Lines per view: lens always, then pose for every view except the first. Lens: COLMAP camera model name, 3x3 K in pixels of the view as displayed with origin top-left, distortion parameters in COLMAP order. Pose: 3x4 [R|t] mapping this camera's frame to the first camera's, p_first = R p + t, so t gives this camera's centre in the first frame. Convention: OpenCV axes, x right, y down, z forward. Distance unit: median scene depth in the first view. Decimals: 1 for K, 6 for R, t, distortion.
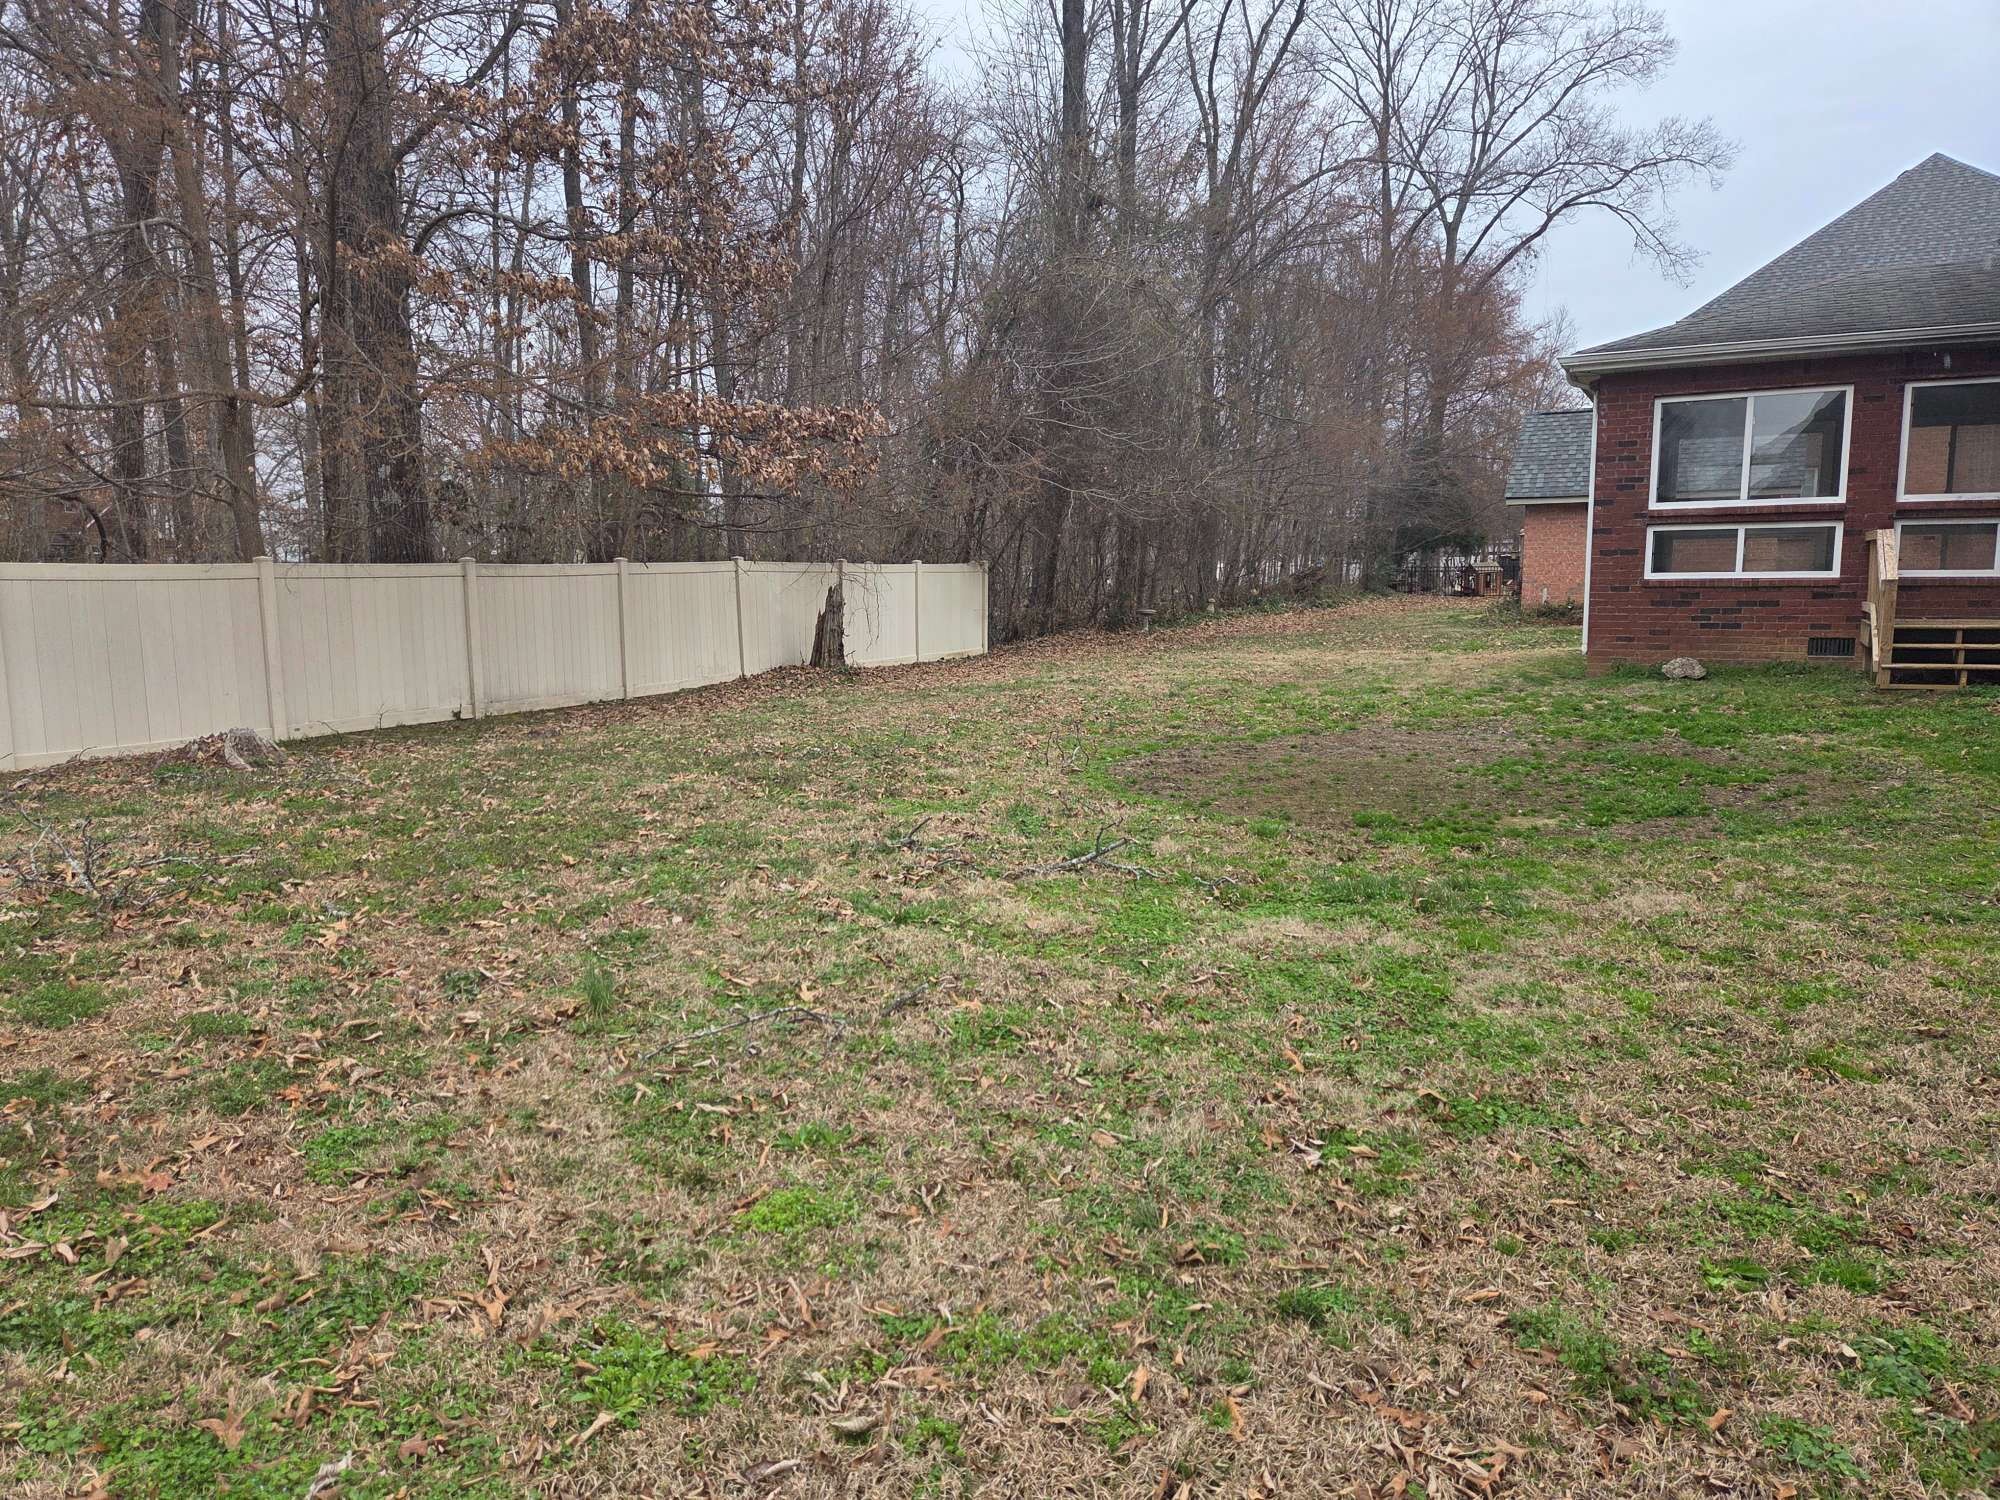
lens RADIAL K [[1350.3, 0, 1000.0], [0, 1350.3, 750.0], [0, 0, 1]] dist [0.003789, -0.005174]
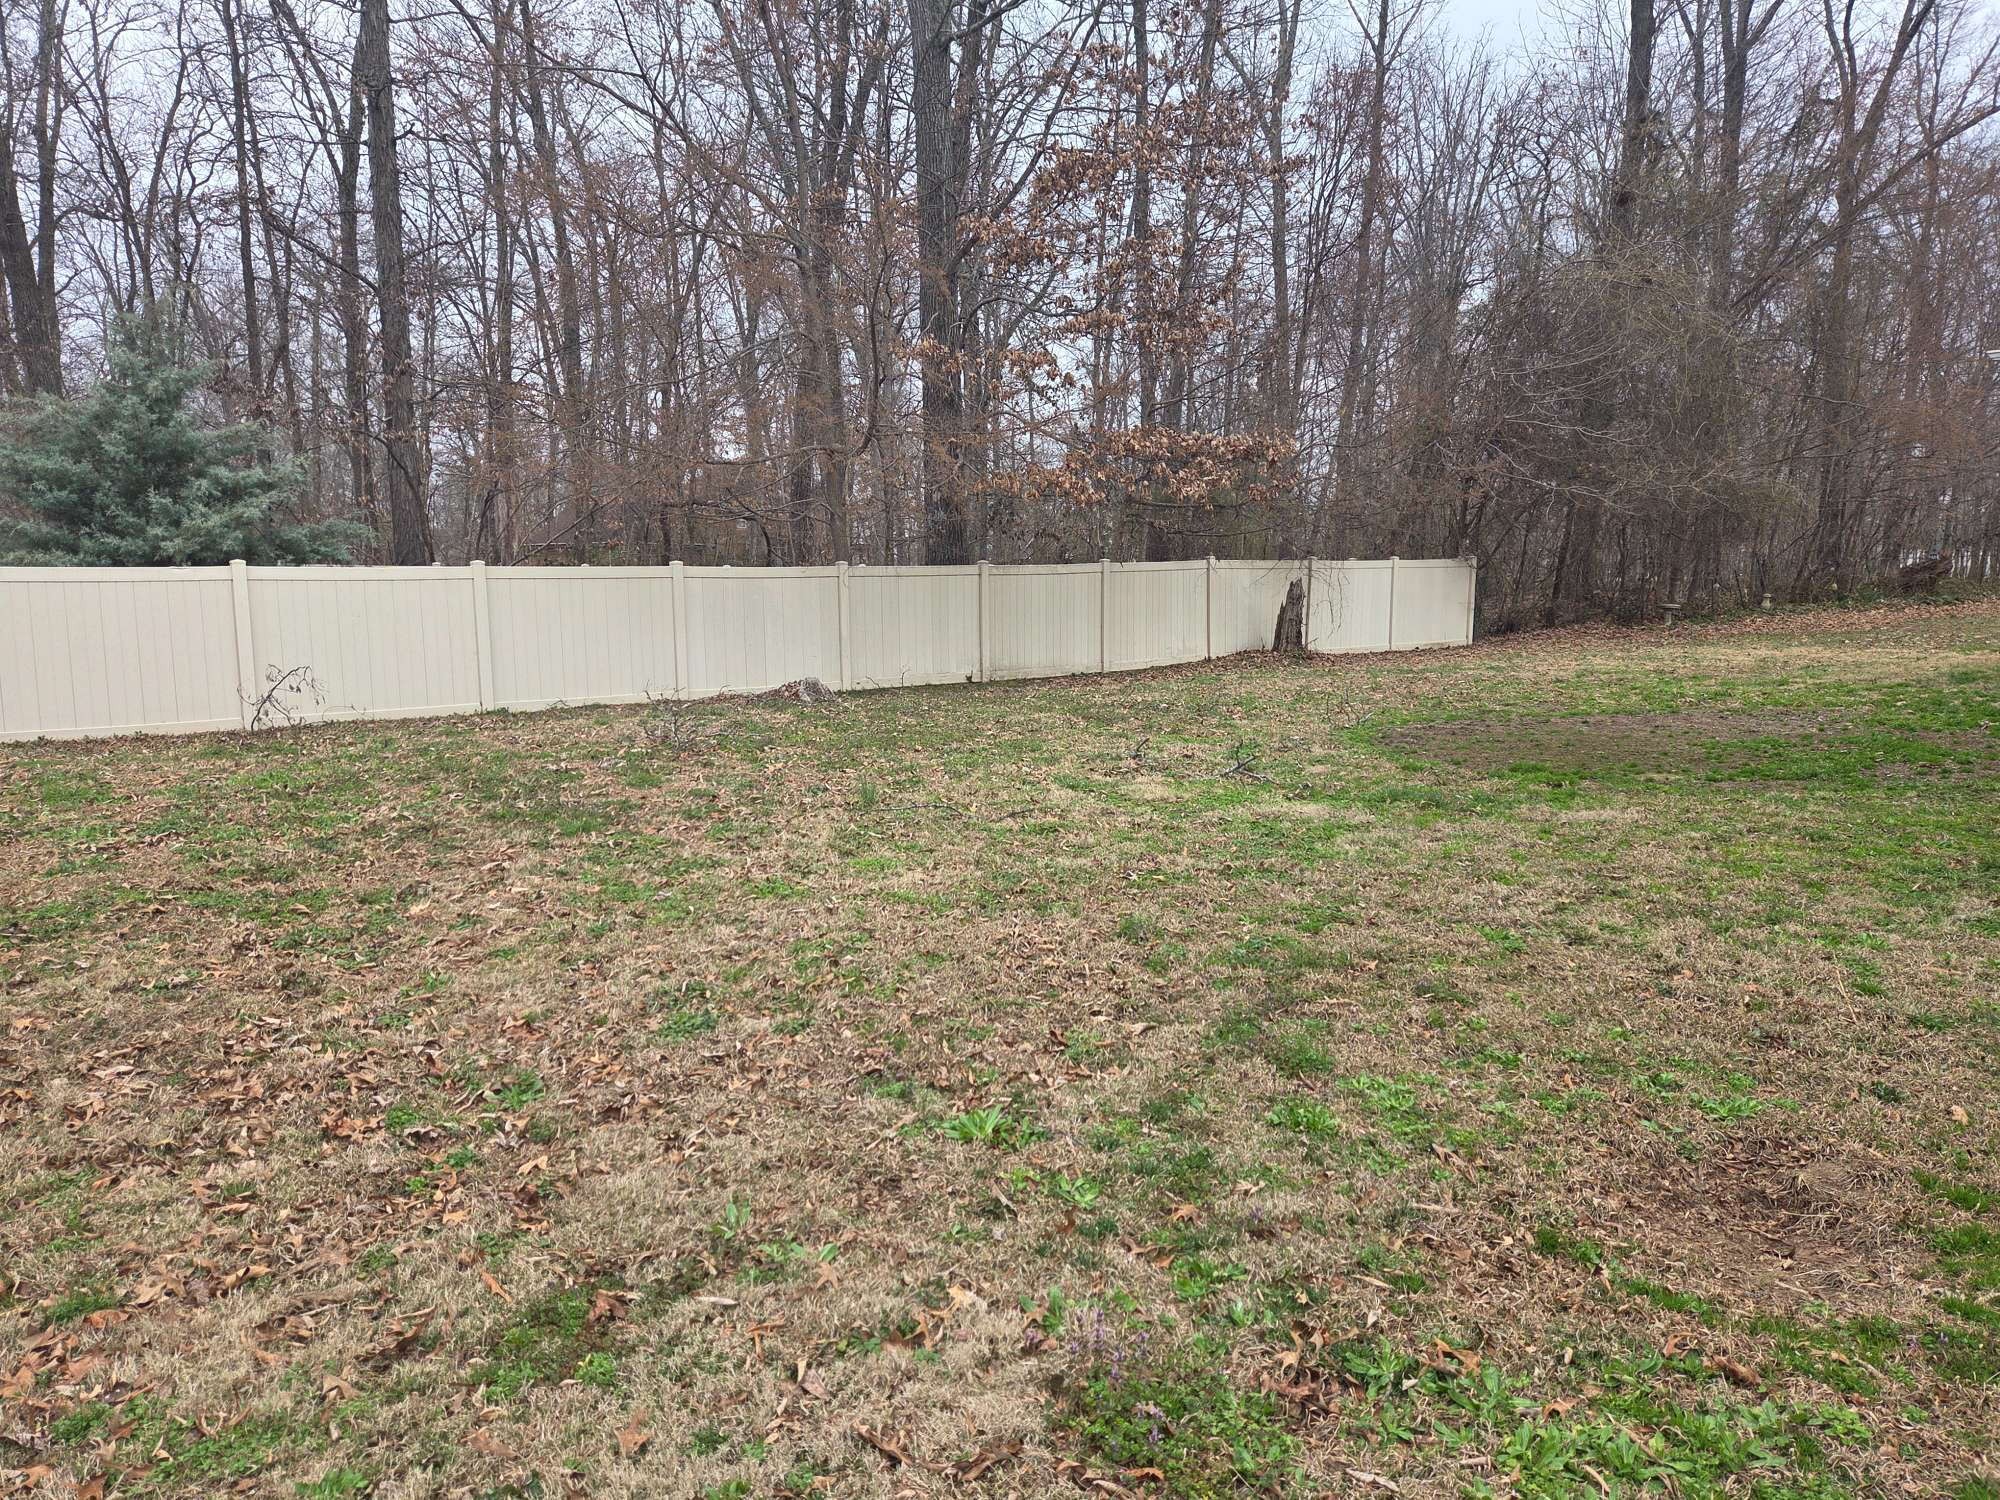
lens RADIAL K [[1350.3, 0, 1000.0], [0, 1350.3, 750.0], [0, 0, 1]] dist [0.003789, -0.005174]
pose [[0.899754, 0.051082, -0.433398, 0.157480], [-0.049961, 0.998653, 0.013985, 0.018679], [0.433529, 0.009070, 0.901094, -0.144384]]
